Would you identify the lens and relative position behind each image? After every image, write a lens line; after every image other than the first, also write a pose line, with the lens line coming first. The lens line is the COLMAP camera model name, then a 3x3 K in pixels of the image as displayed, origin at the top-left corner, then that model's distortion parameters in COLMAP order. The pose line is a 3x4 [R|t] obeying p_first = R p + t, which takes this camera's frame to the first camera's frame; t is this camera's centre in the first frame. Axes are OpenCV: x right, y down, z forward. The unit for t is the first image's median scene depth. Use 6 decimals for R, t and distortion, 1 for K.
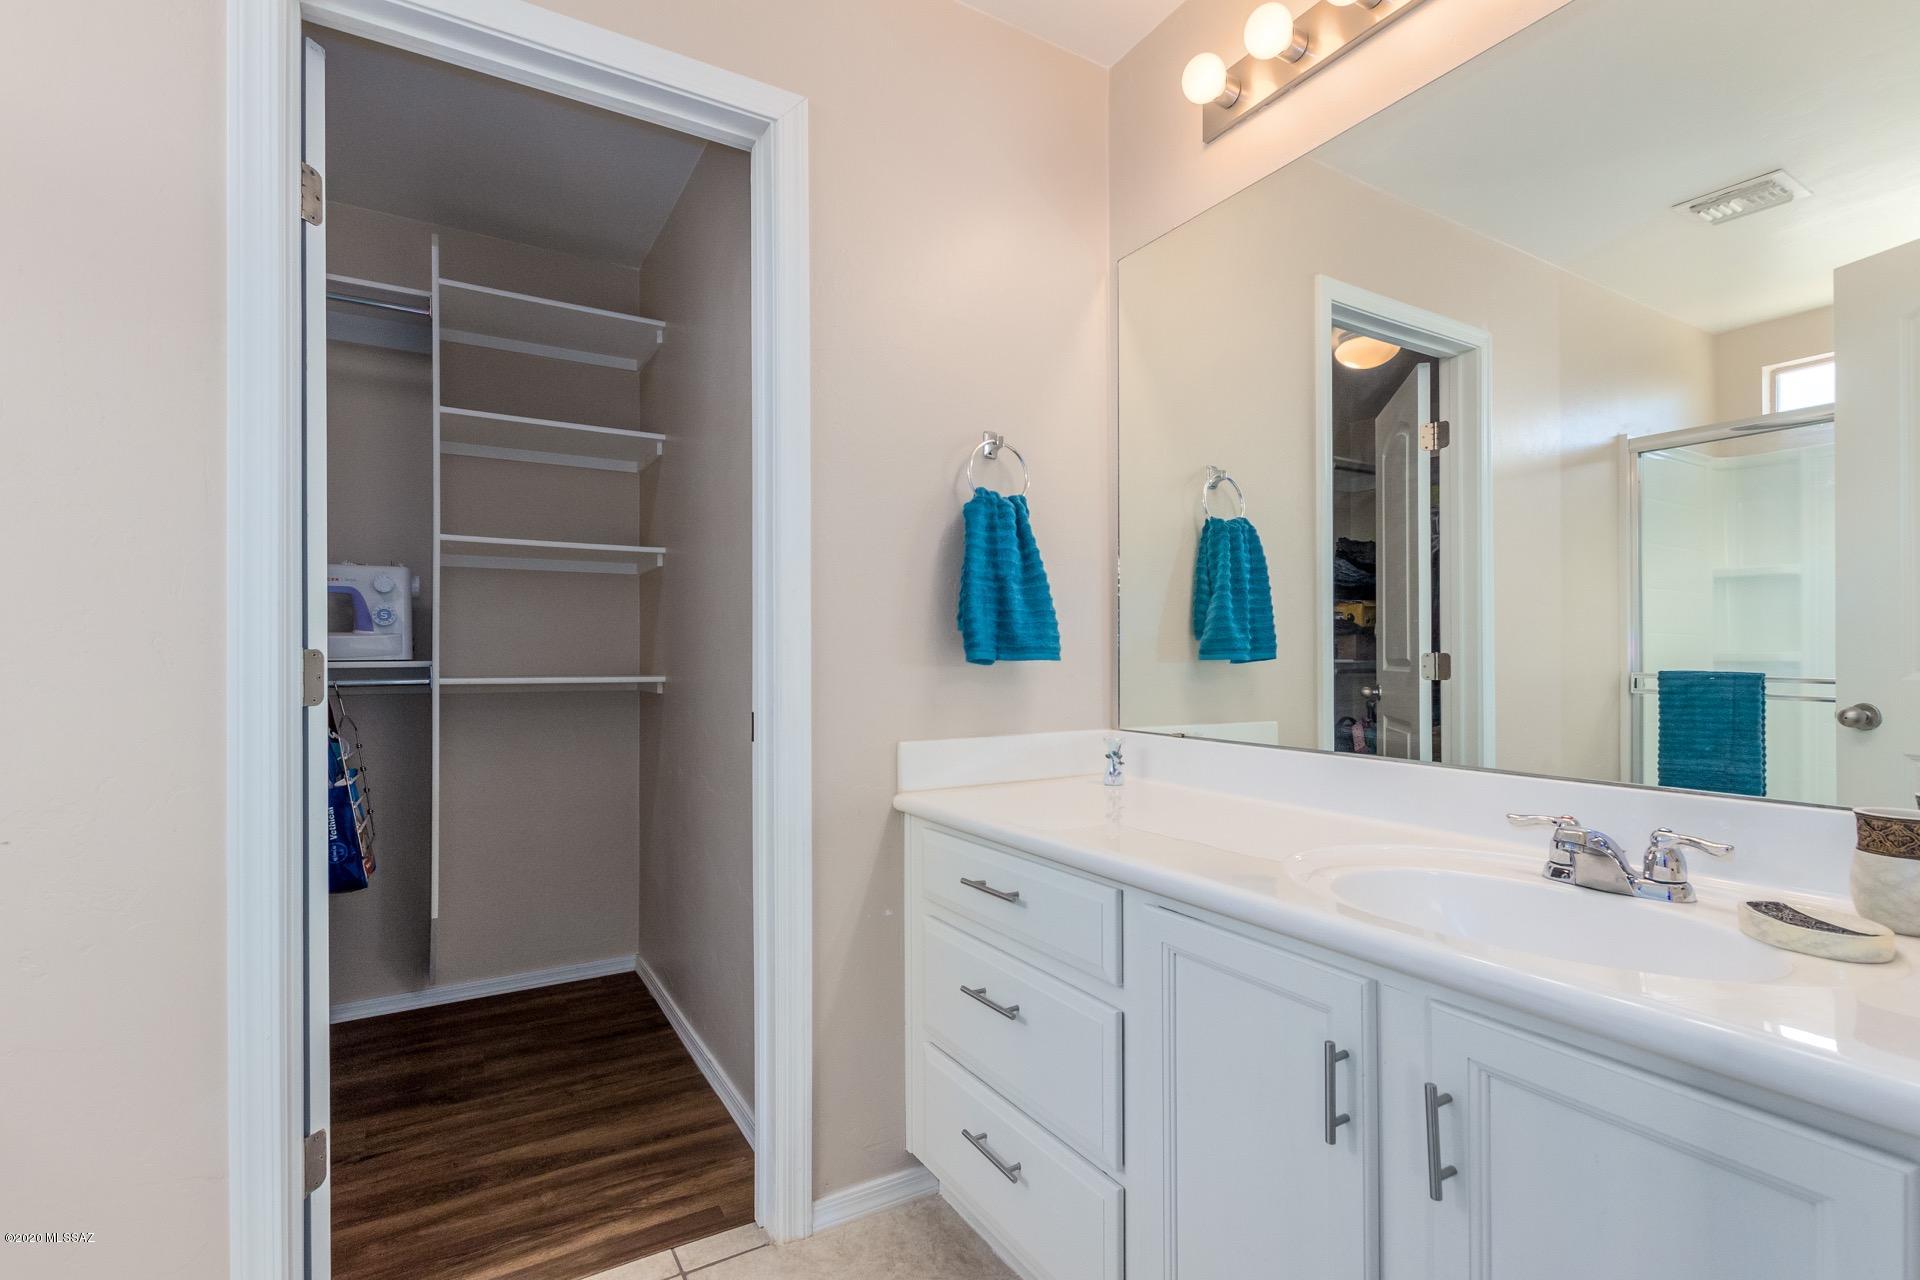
lens RADIAL K [[891.3, 0, 960.2], [0, 891.3, 649.0], [0, 0, 1]] dist [0.008482, -0.003407]
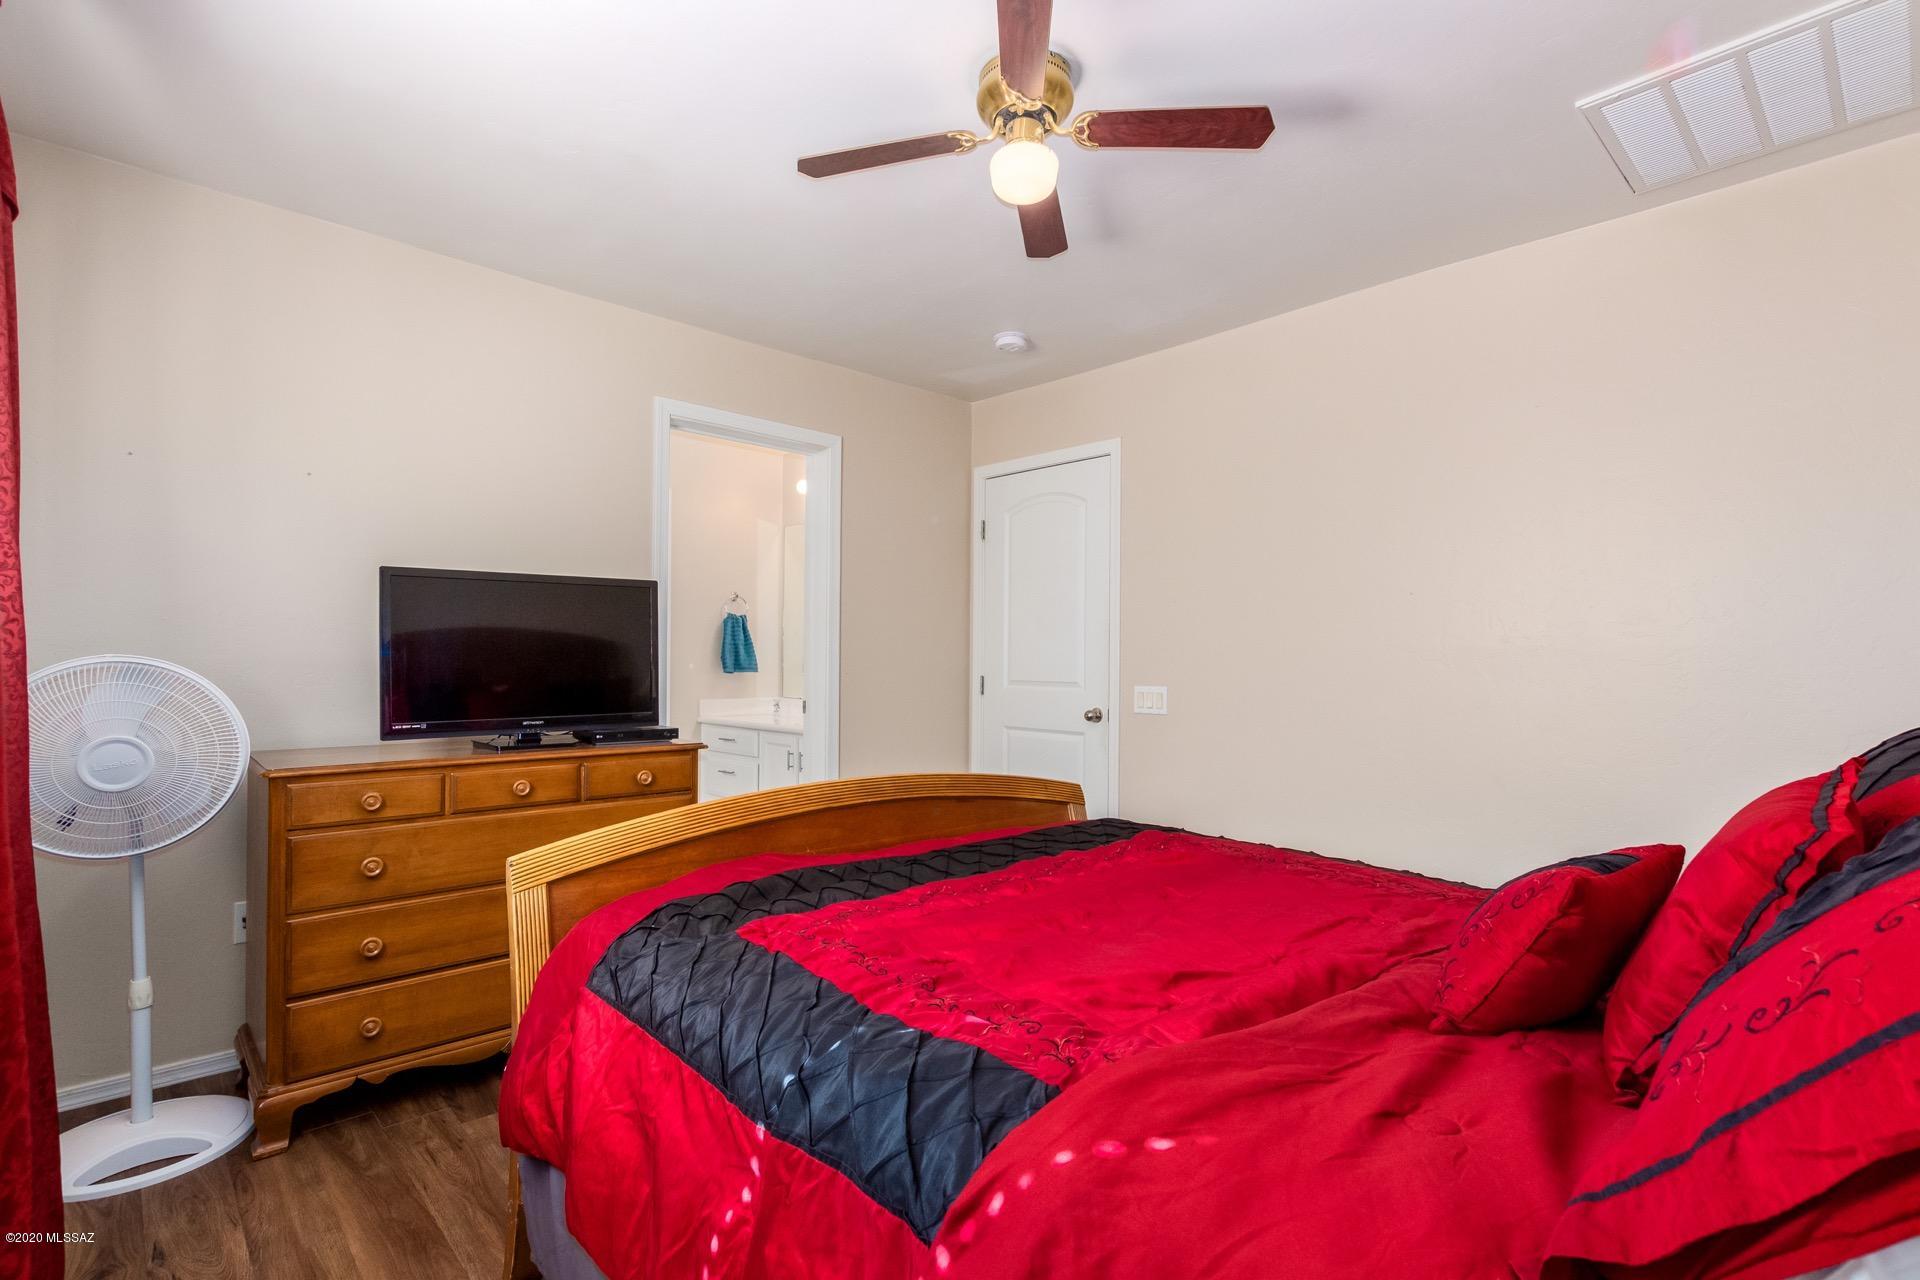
lens RADIAL K [[891.3, 0, 959.5], [0, 891.3, 647.8], [0, 0, 1]] dist [0.008482, -0.003407]
pose [[0.977036, 0.008130, 0.212918, 0.137820], [-0.008702, 0.999961, 0.001748, -0.078898], [-0.212896, -0.003561, 0.977068, -2.023168]]
